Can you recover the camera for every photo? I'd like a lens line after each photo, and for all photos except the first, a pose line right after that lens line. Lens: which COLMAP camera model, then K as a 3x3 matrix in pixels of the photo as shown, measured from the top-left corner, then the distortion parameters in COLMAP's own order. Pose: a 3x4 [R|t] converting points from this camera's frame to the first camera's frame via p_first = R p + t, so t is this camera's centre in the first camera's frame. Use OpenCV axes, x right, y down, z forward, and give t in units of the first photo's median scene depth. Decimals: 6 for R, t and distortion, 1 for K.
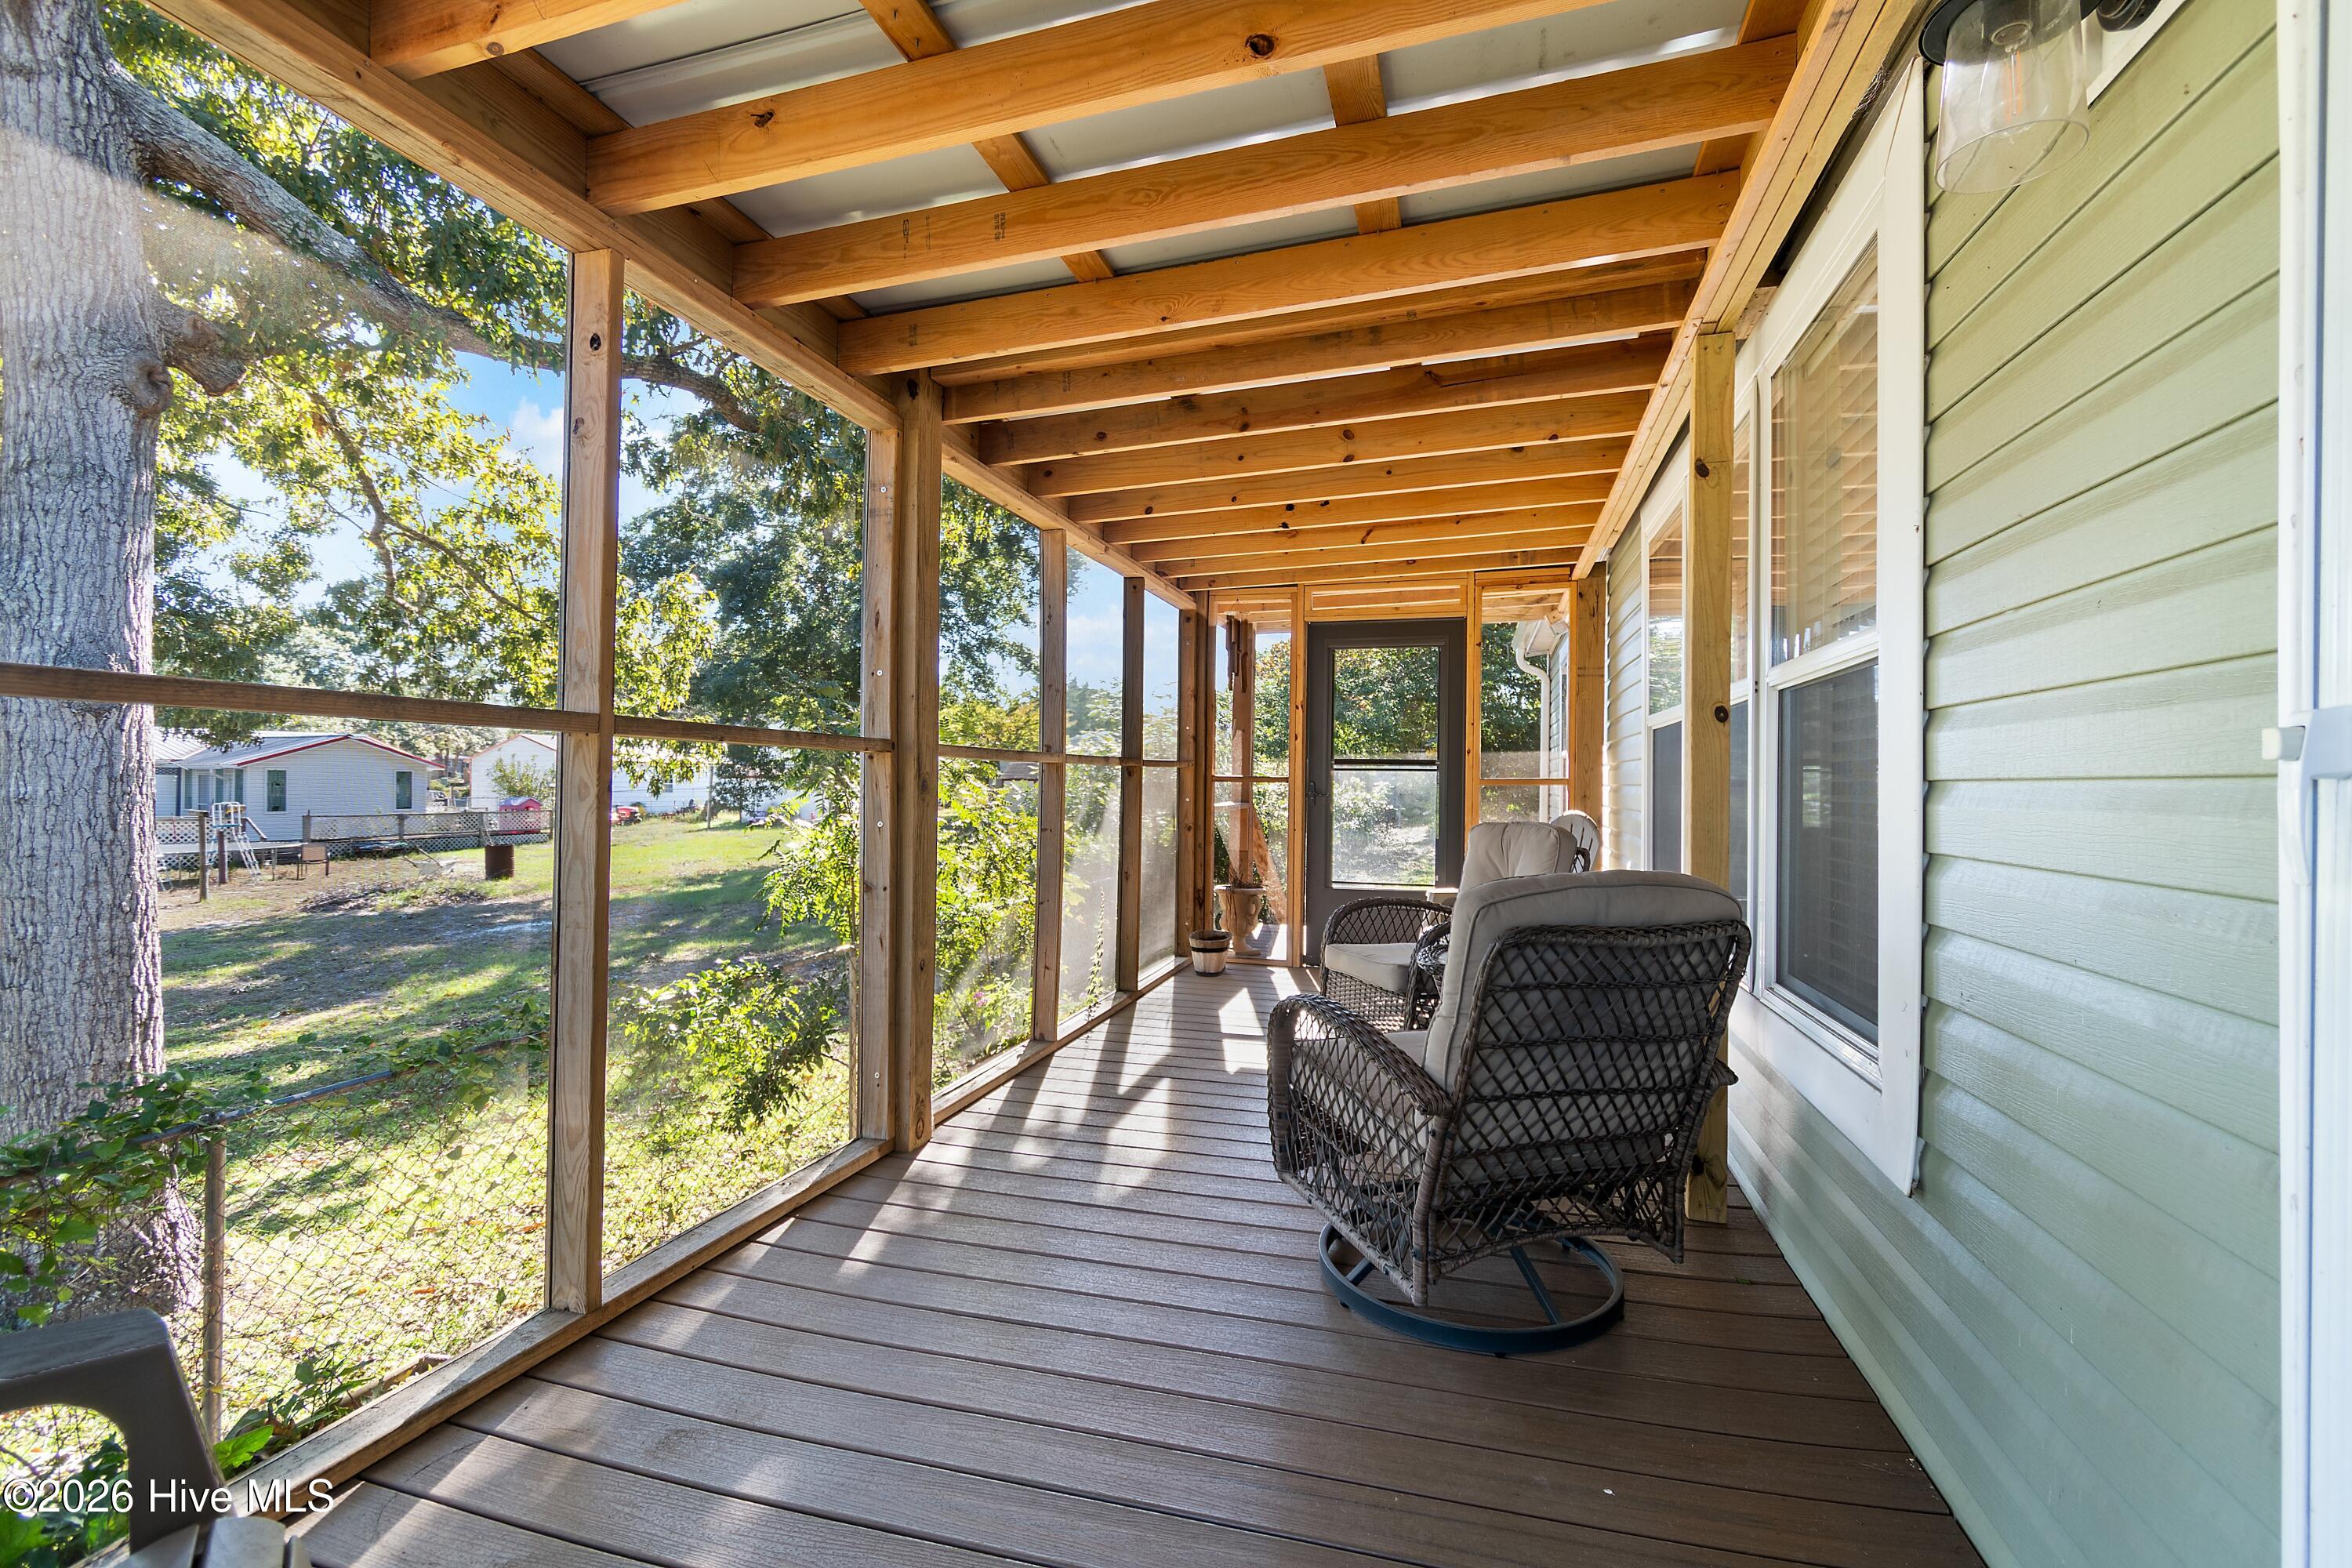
lens RADIAL K [[1033.2, 0, 1160.3], [0, 1033.2, 783.4], [0, 0, 1]] dist [-0.001713, -0.000249]
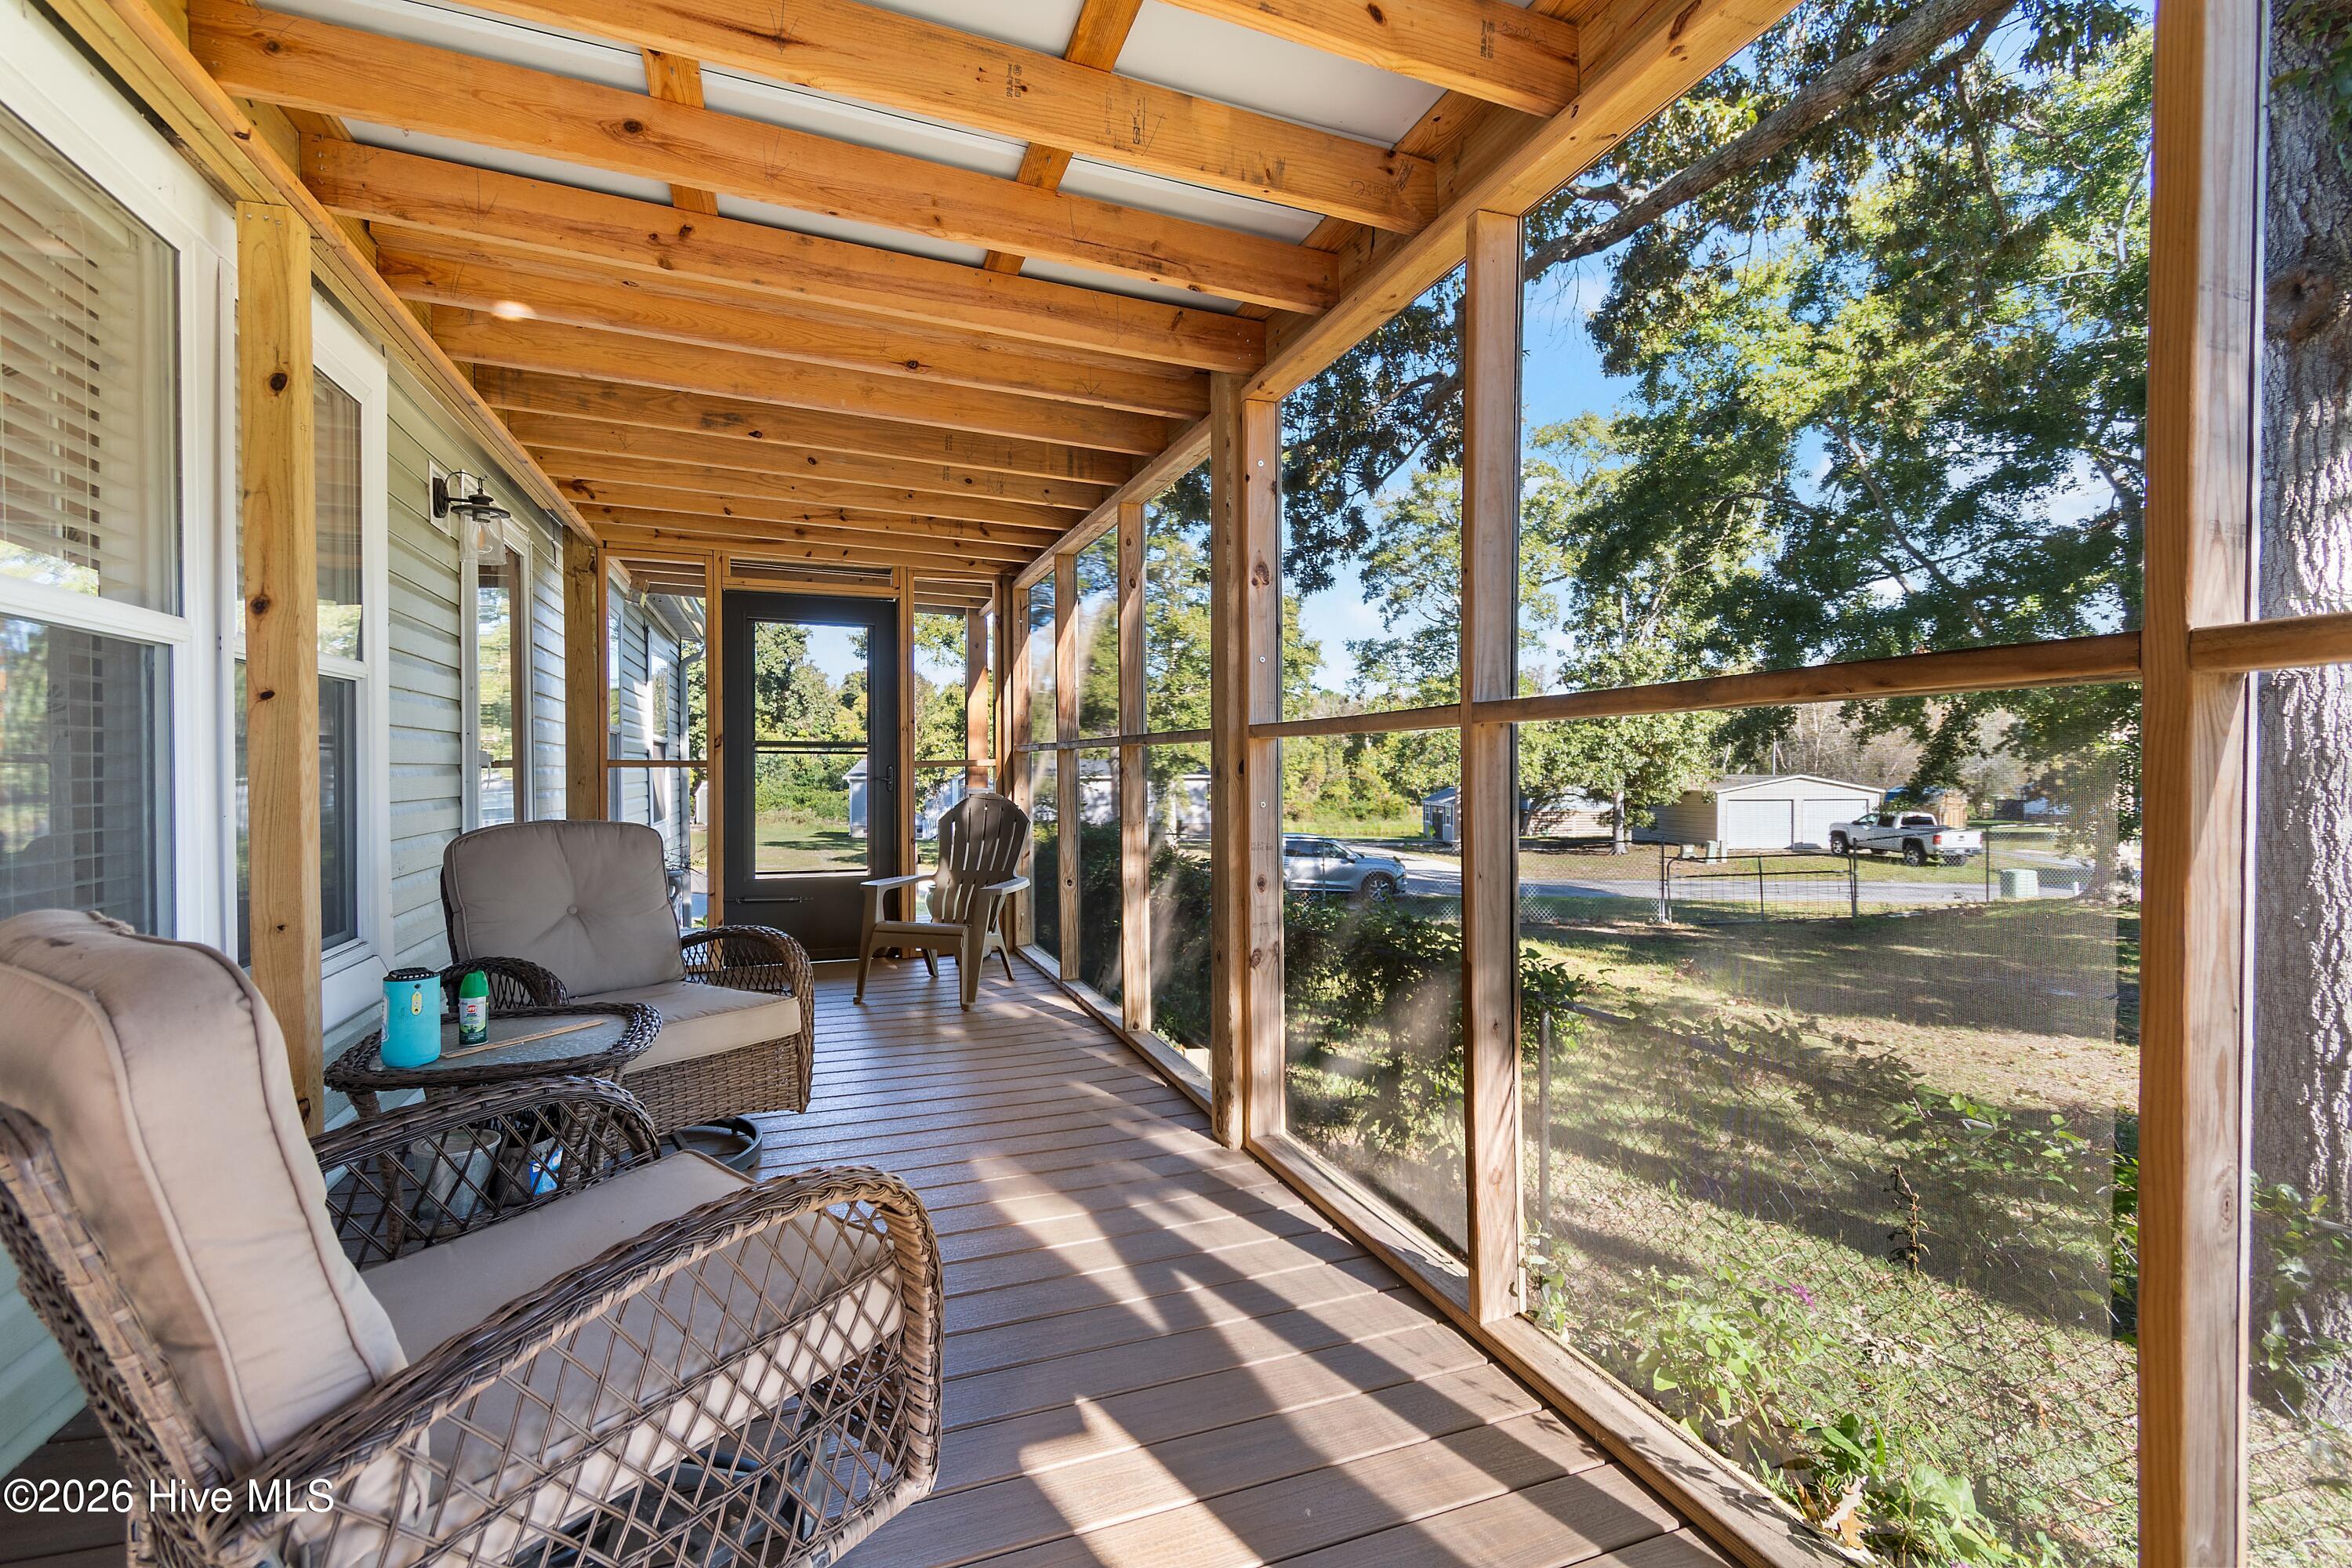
lens RADIAL K [[1033.2, 0, 1160.8], [0, 1033.2, 789.0], [0, 0, 1]] dist [-0.001713, -0.000249]
pose [[-0.808621, -0.003196, -0.588321, 0.322548], [-0.005455, 0.999983, 0.002065, 0.017290], [0.588305, 0.004879, -0.808625, 1.470265]]
